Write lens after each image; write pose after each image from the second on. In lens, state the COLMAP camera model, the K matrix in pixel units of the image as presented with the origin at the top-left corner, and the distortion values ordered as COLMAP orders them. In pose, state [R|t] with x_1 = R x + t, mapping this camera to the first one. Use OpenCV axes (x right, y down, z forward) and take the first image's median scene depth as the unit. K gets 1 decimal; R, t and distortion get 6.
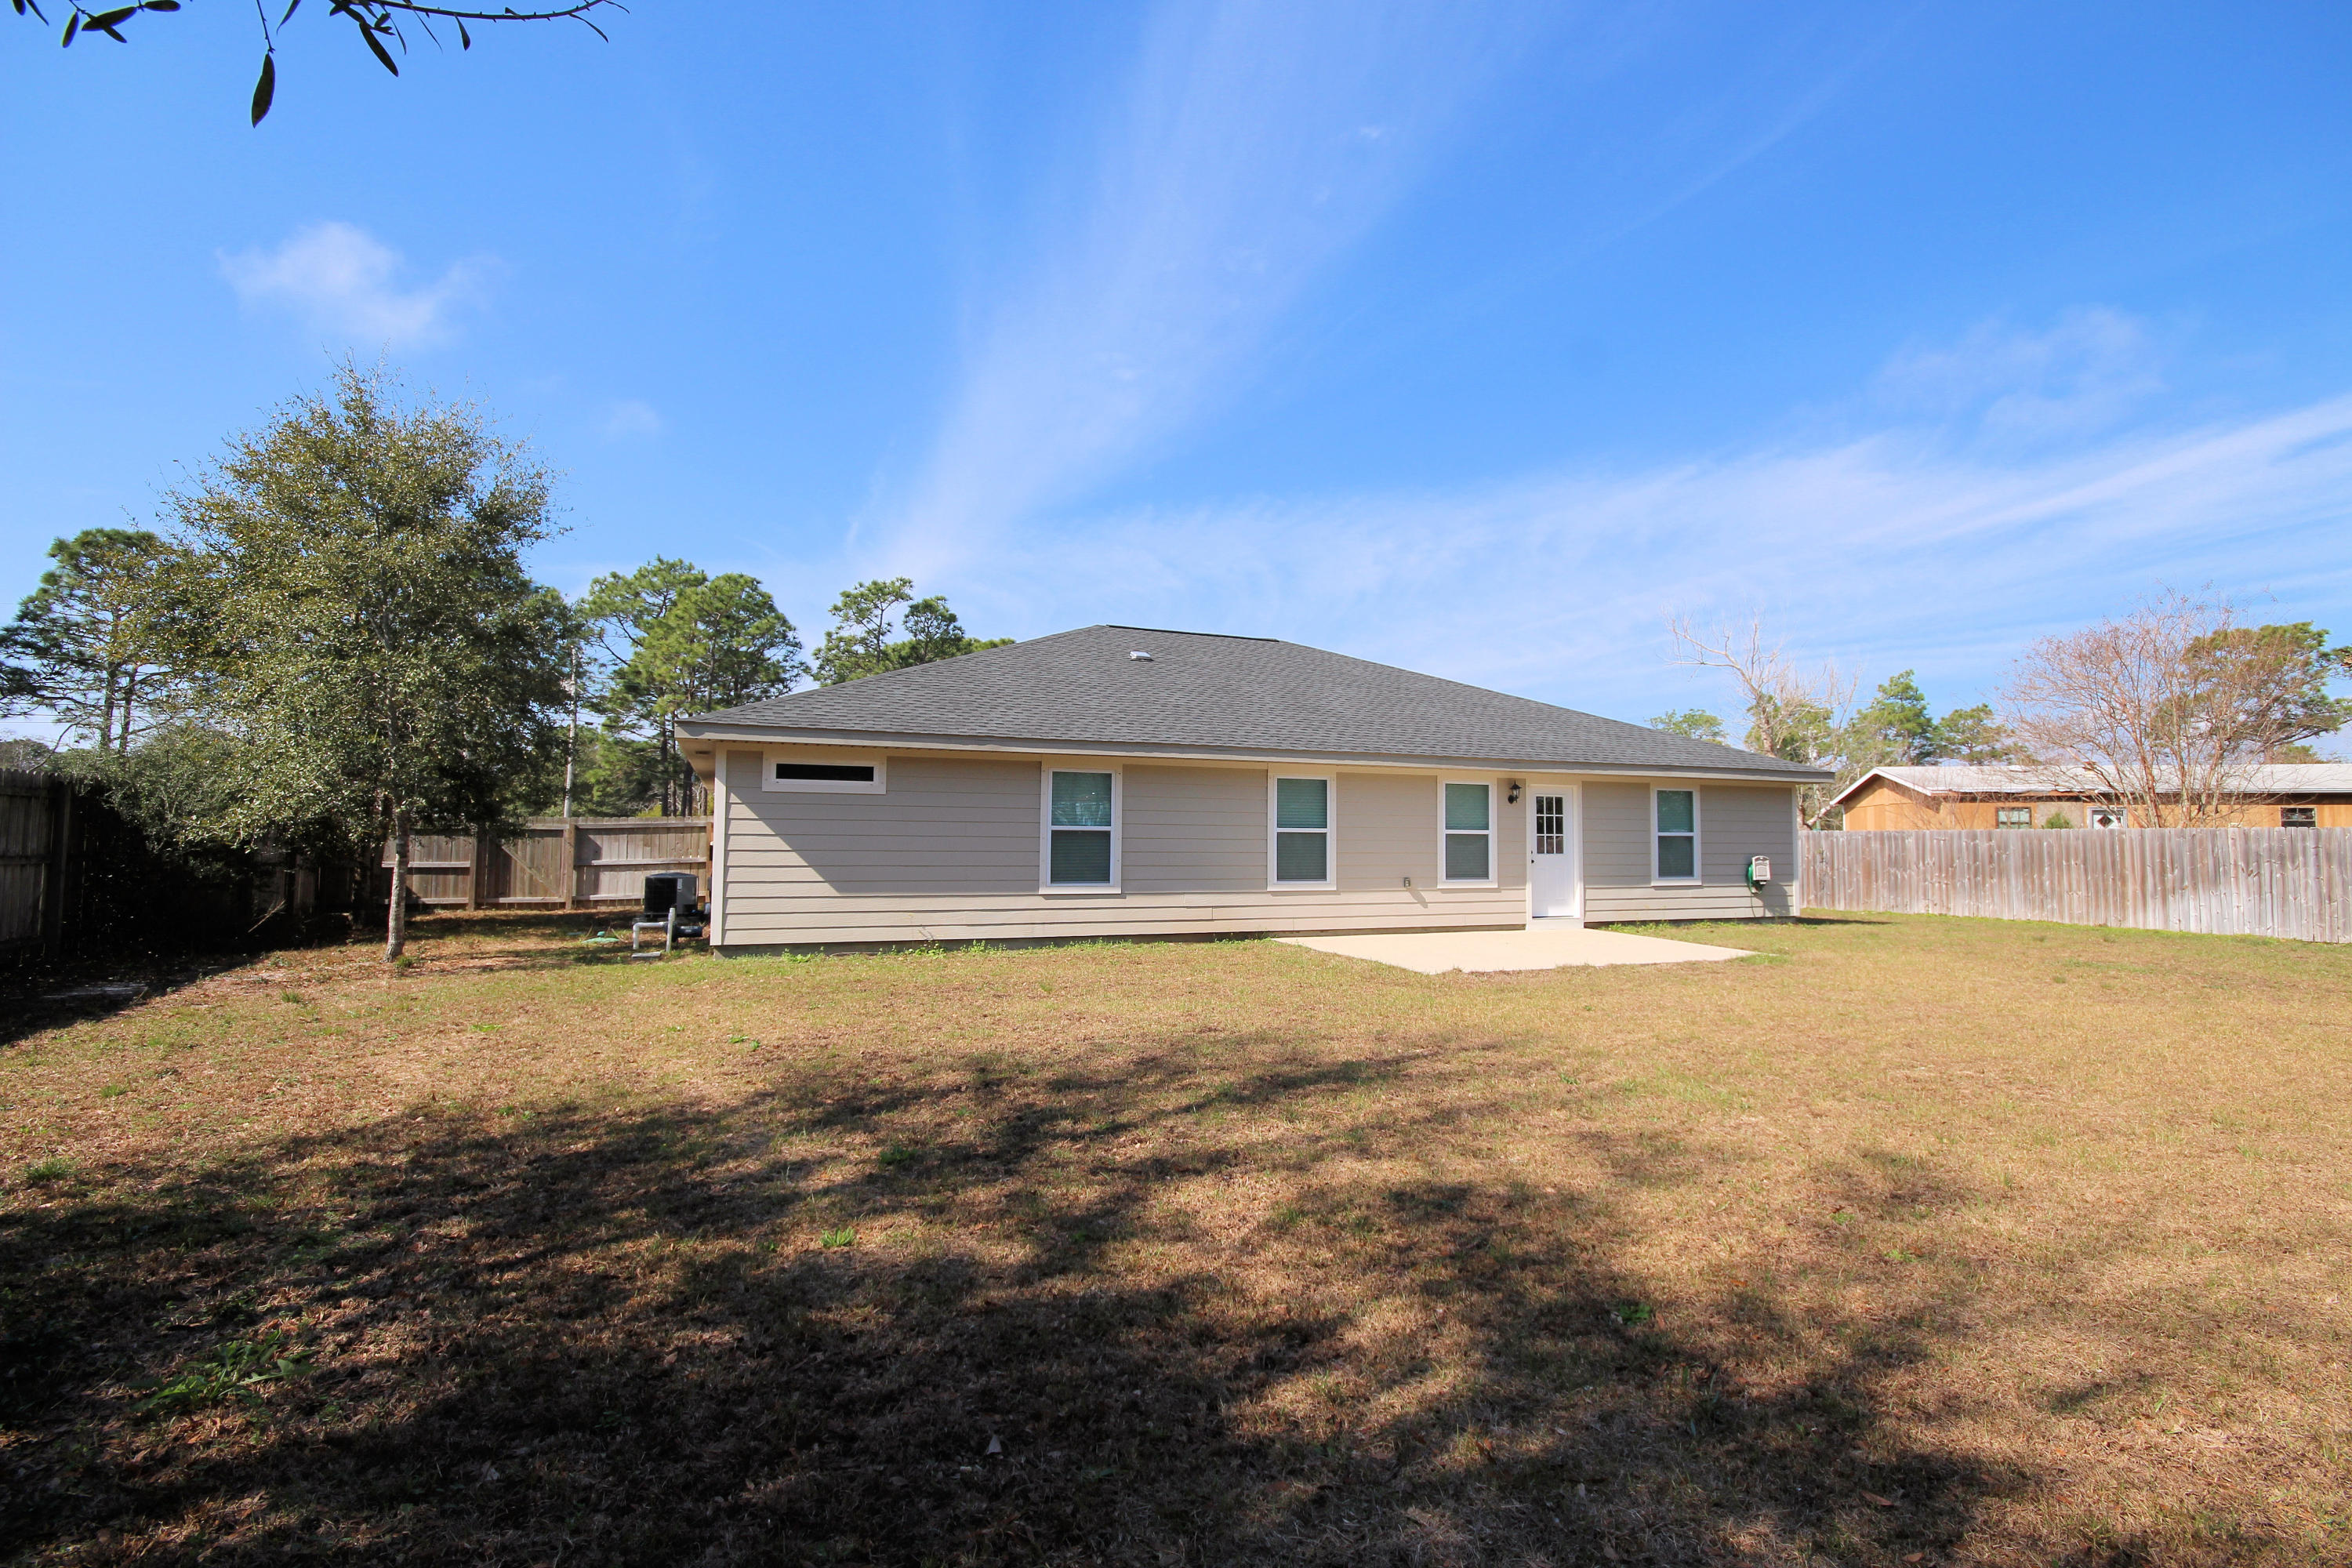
lens RADIAL K [[1092.4, 0, 1158.4], [0, 1092.4, 774.9], [0, 0, 1]] dist [-0.000288, -0.003623]
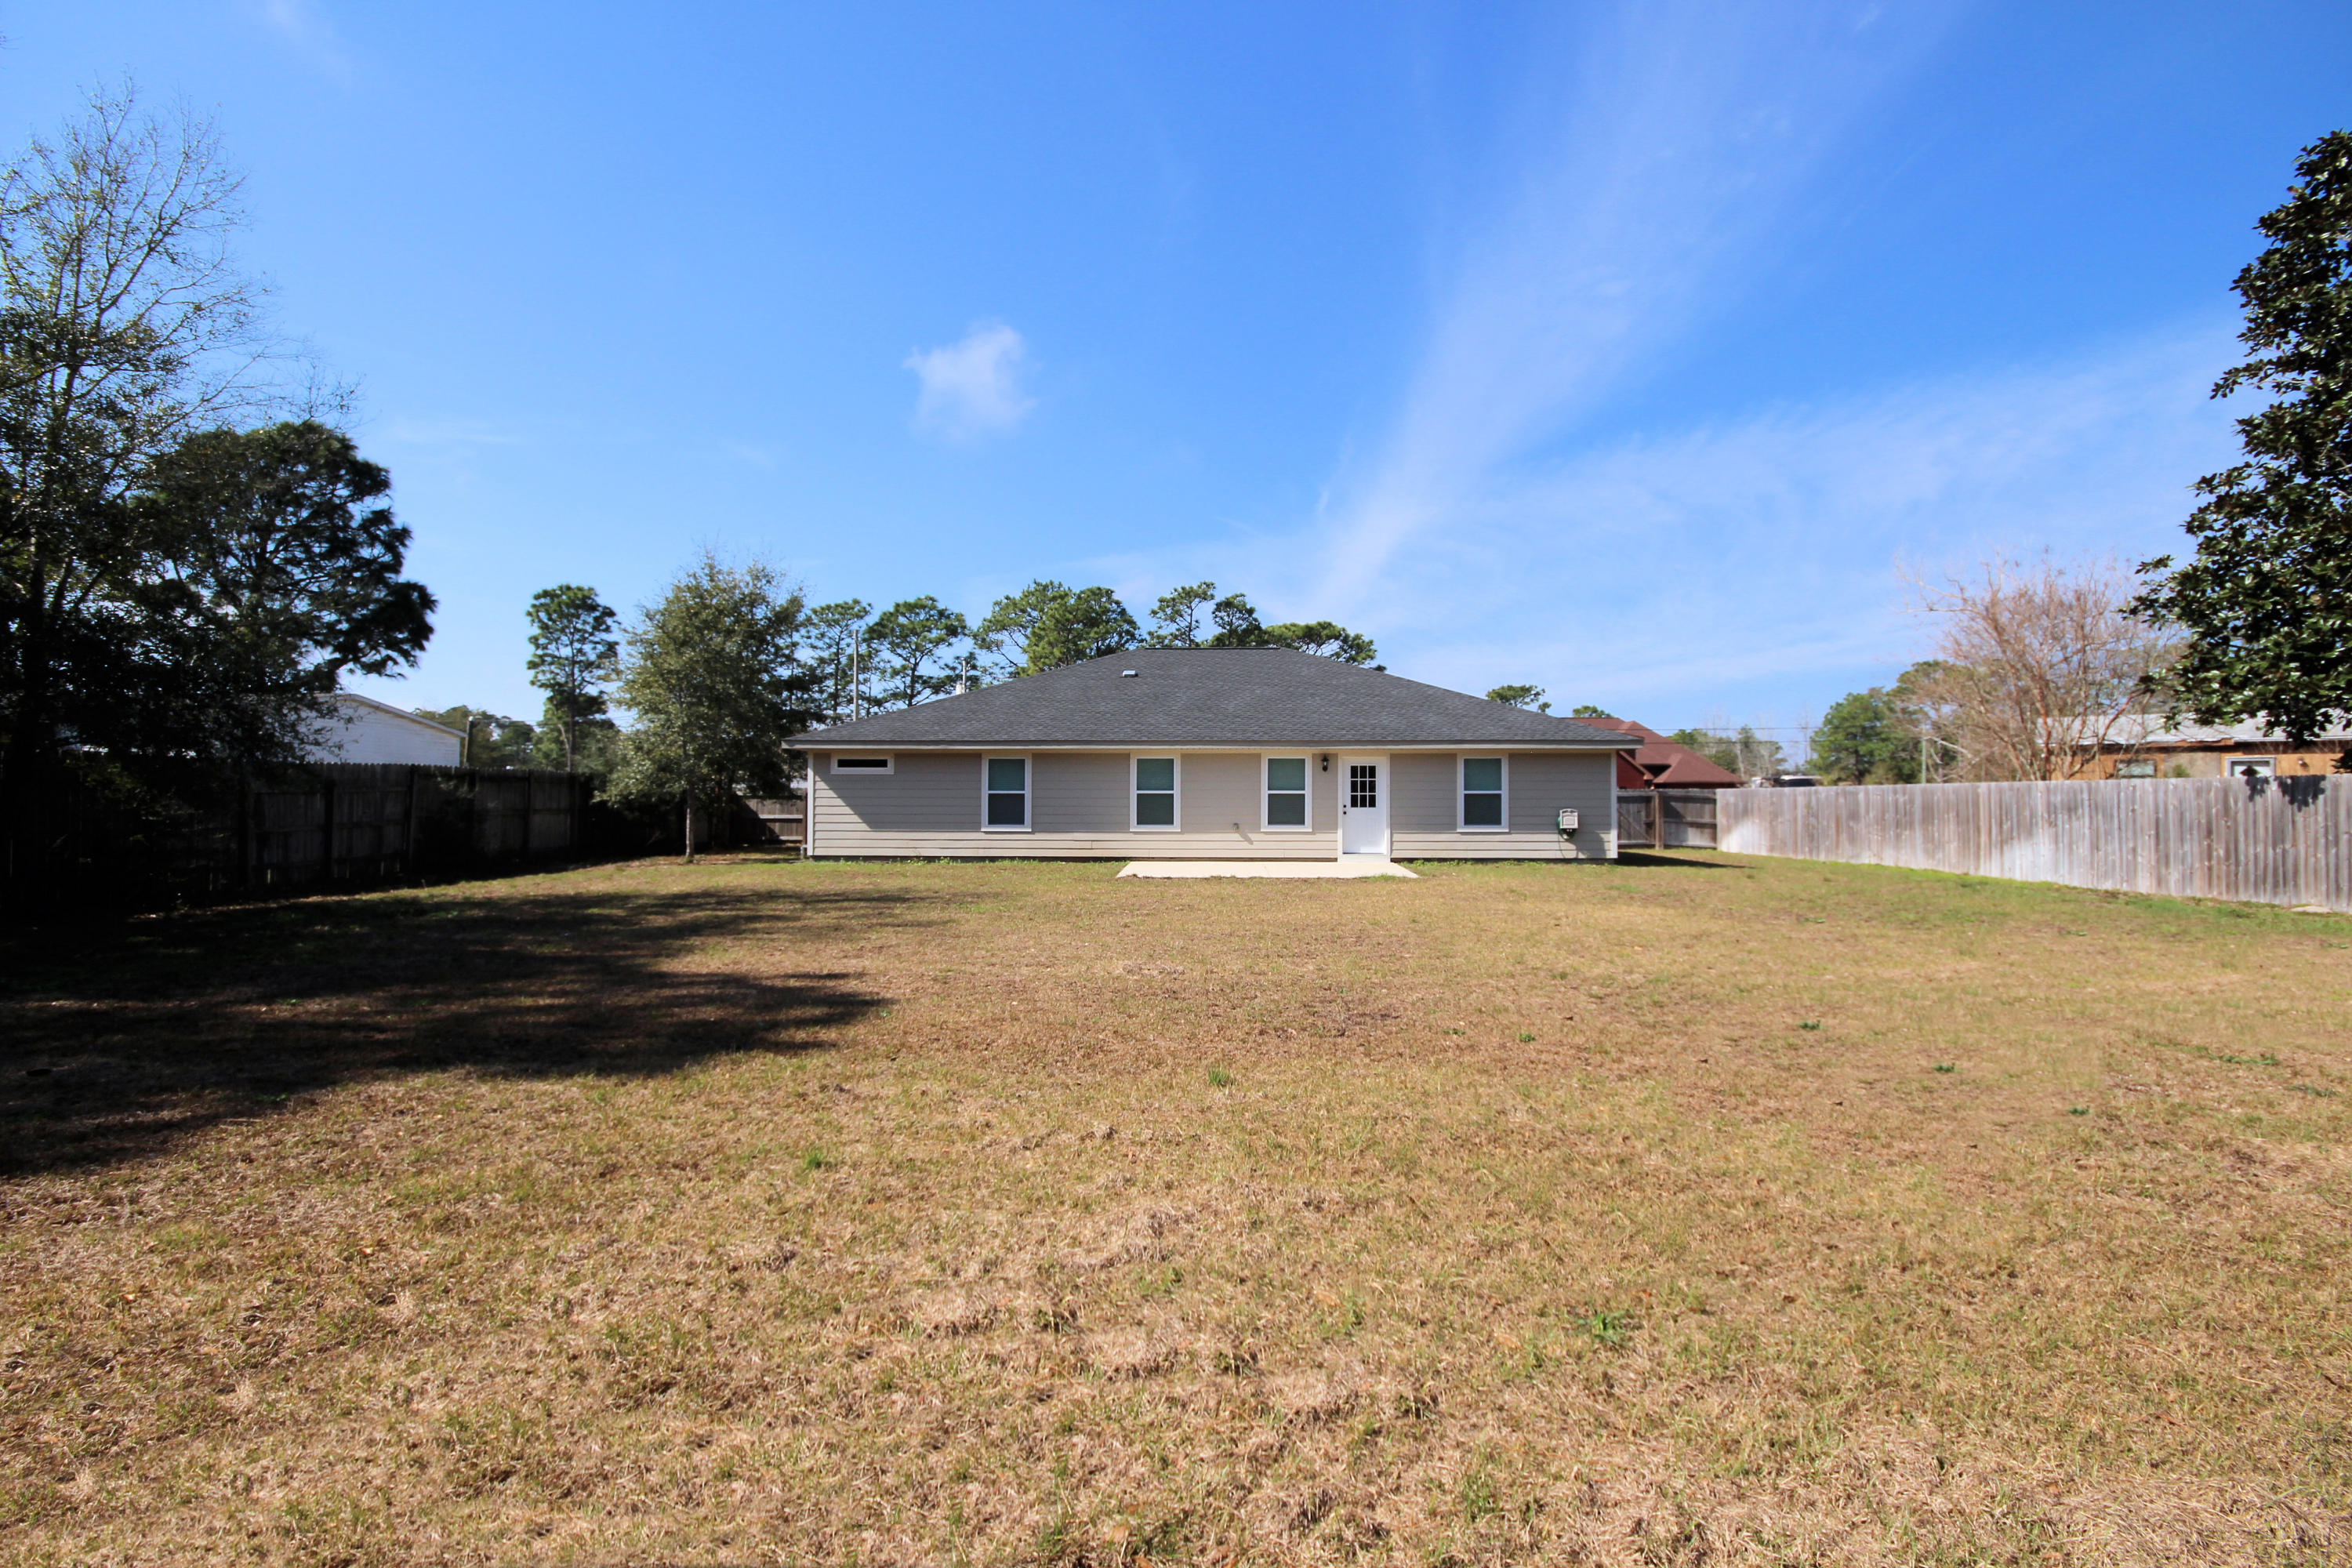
lens RADIAL K [[1092.4, 0, 1138.3], [0, 1092.4, 782.7], [0, 0, 1]] dist [-0.000288, -0.003623]
pose [[0.902467, -0.013808, -0.430538, 0.691689], [0.030769, 0.998999, 0.032457, -0.011870], [0.429659, -0.042539, 0.901989, -0.352611]]
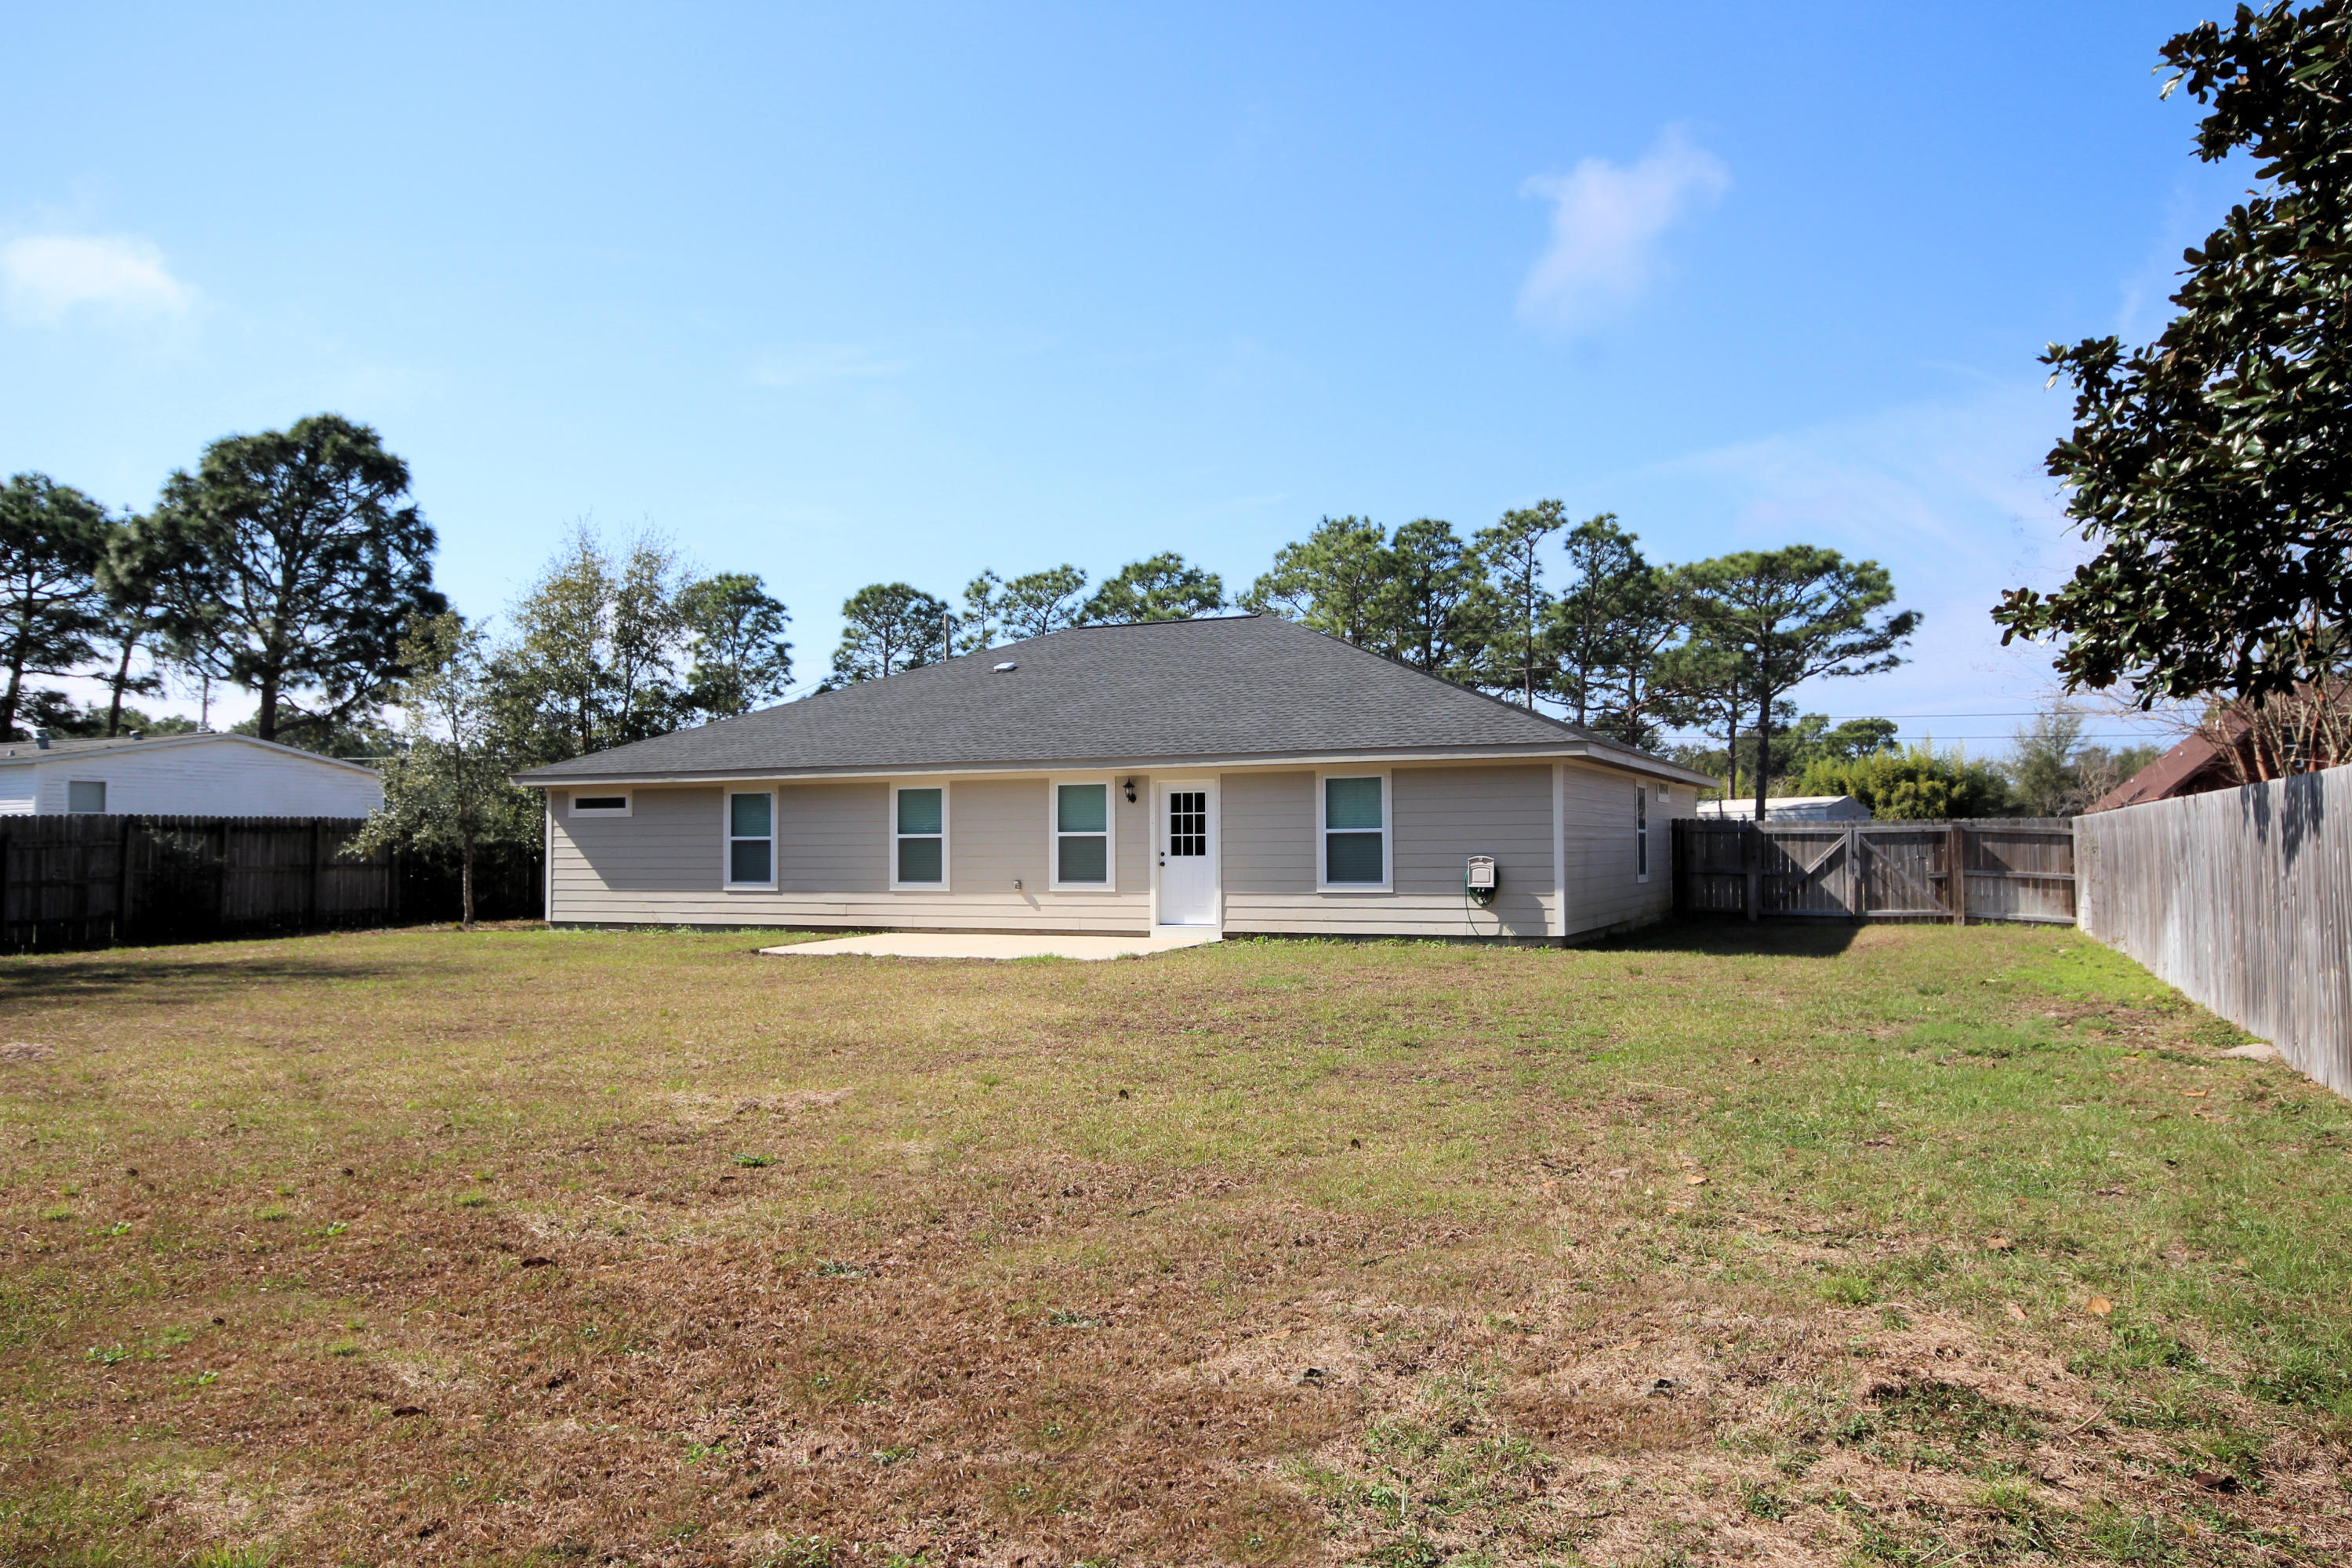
lens RADIAL K [[1669.0, 0, 1106.8], [0, 1669.0, 748.4], [0, 0, 1]] dist [-0.006772, 0.000308]
pose [[0.671462, -0.057900, -0.738774, 1.339585], [0.055256, 0.998080, -0.028002, 0.018176], [0.738976, -0.022019, 0.673371, 0.016775]]
